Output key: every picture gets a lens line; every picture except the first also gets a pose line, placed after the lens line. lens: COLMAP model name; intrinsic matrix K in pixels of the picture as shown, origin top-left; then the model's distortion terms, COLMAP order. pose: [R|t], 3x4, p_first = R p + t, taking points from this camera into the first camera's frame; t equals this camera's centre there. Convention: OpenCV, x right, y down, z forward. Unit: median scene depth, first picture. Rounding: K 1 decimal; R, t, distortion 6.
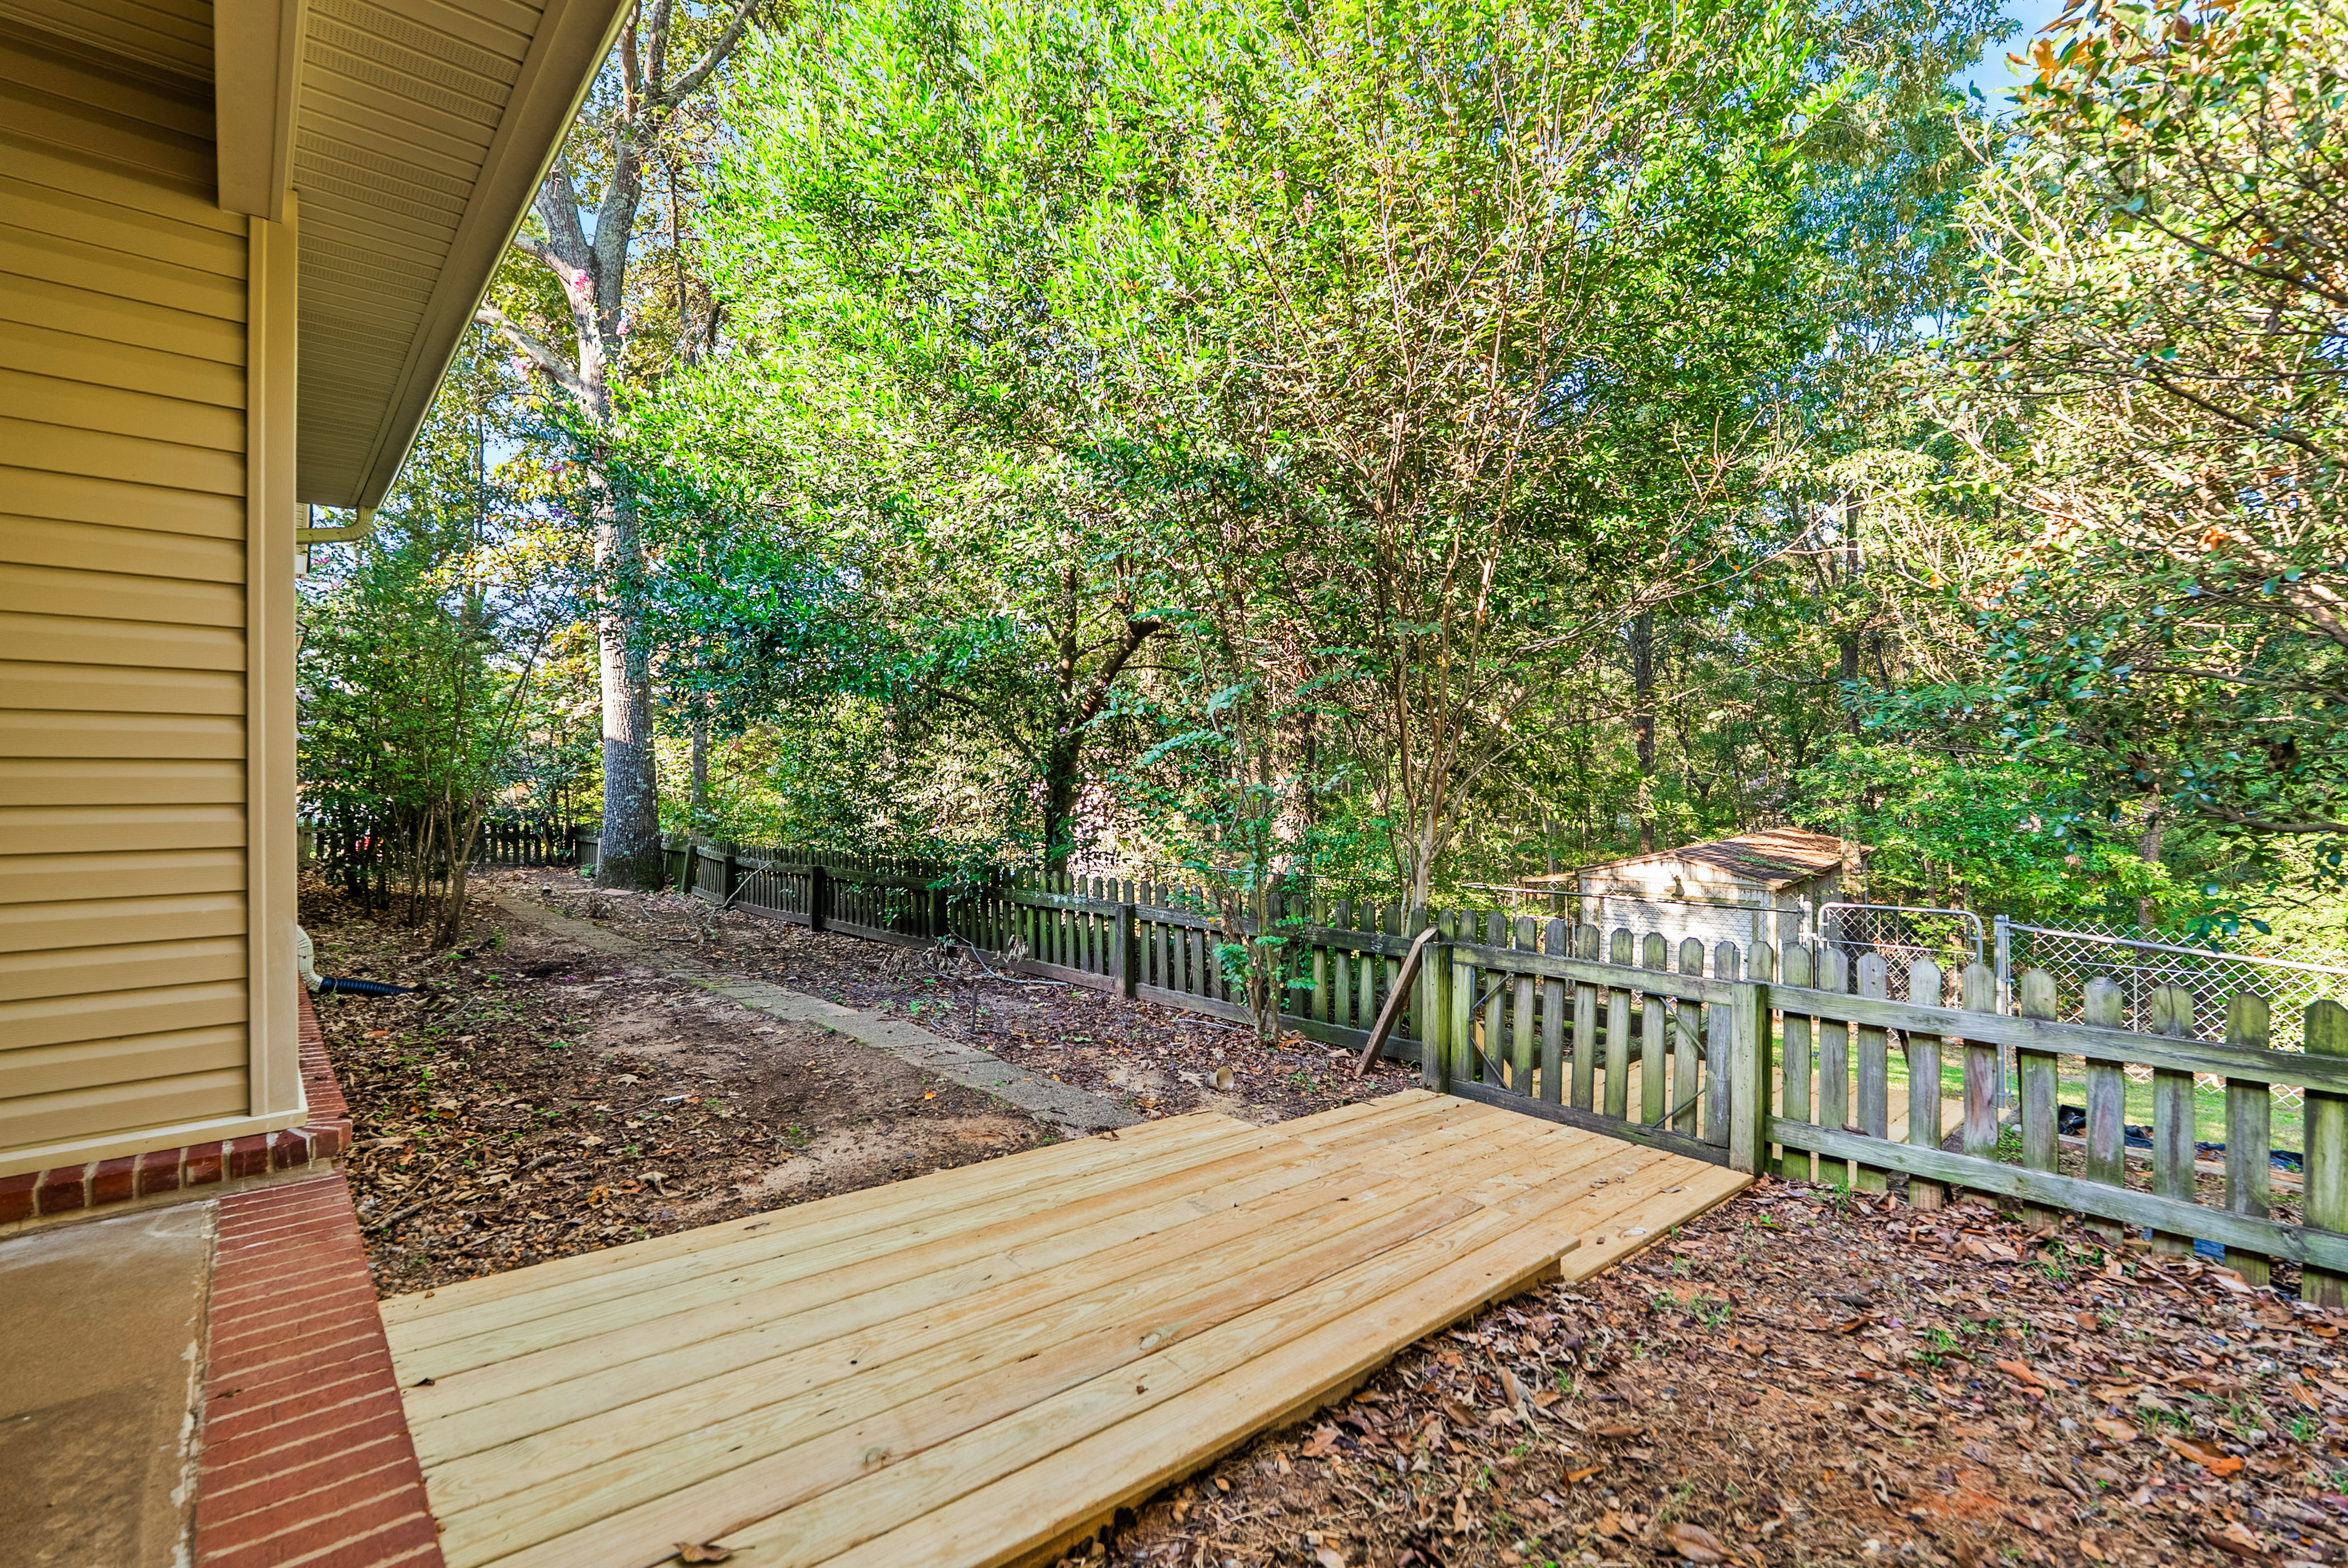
lens RADIAL K [[1047.7, 0, 1178.5], [0, 1047.7, 792.3], [0, 0, 1]] dist [-0.008889, 0.003204]
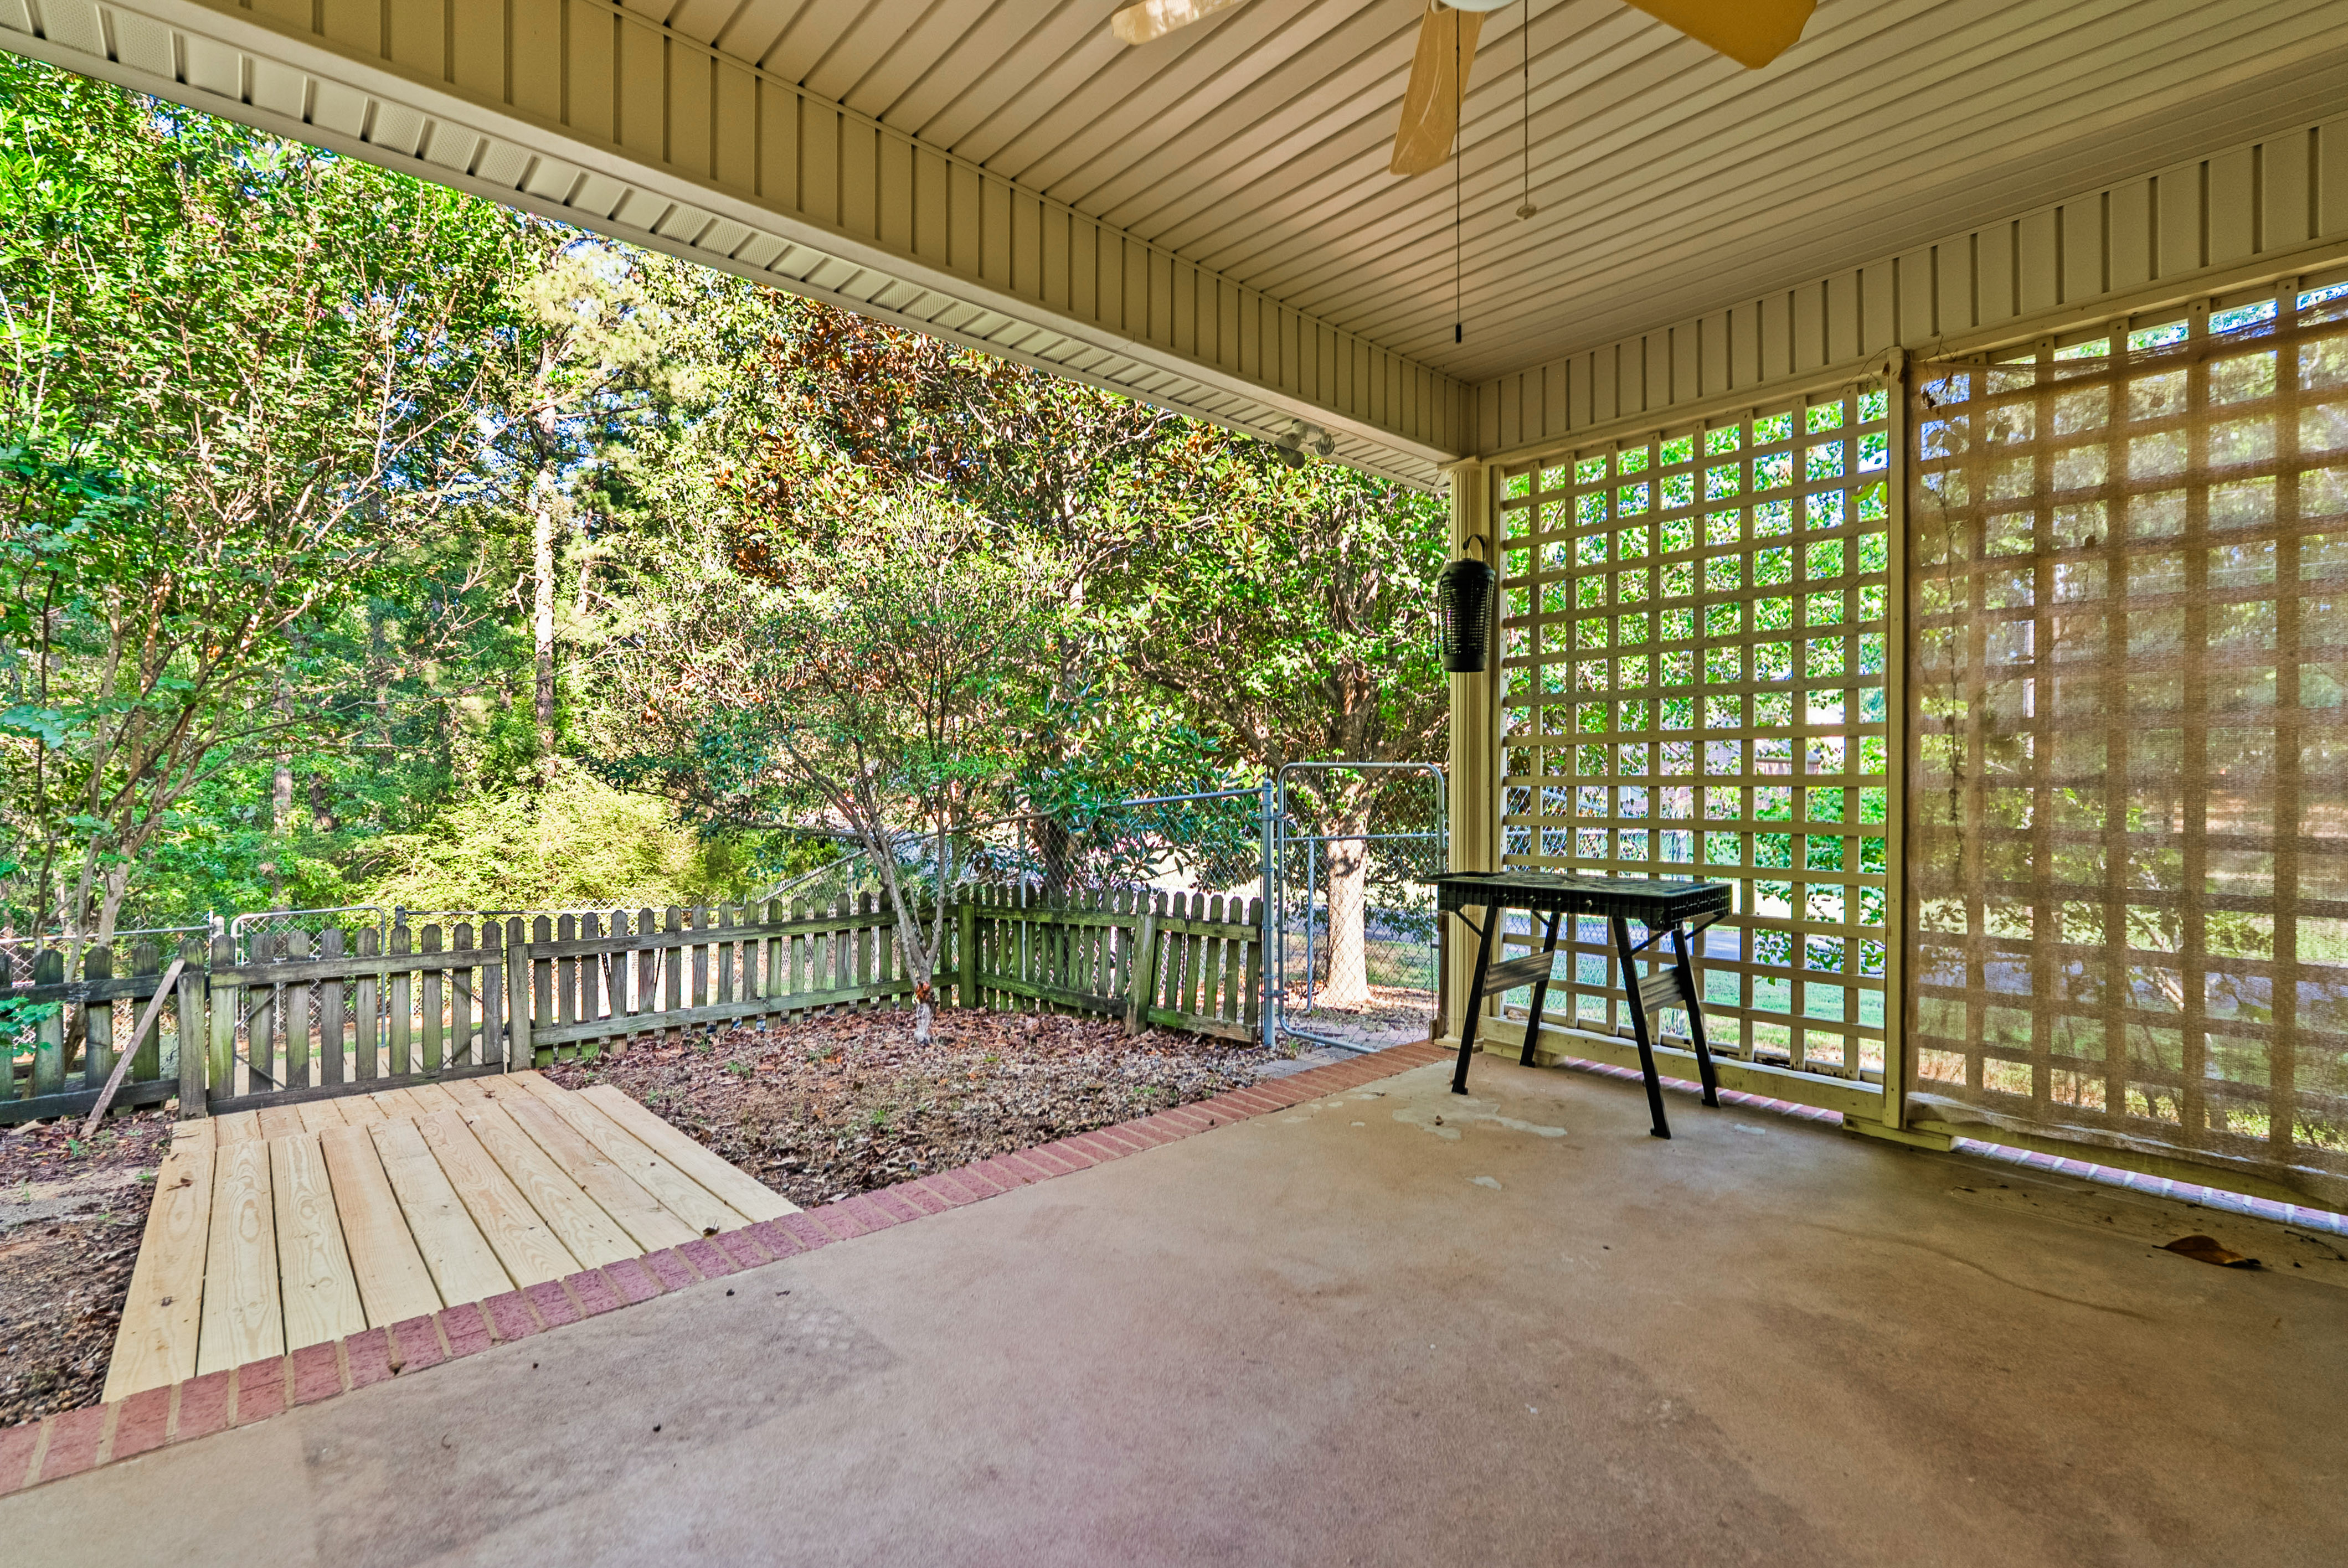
lens RADIAL K [[1047.7, 0, 1185.4], [0, 1047.7, 796.7], [0, 0, 1]] dist [-0.008889, 0.003204]
pose [[-0.010913, -0.004807, 0.999929, -0.213930], [0.008000, 0.999956, 0.004895, -0.006760], [-0.999908, 0.008053, -0.010875, 0.012189]]
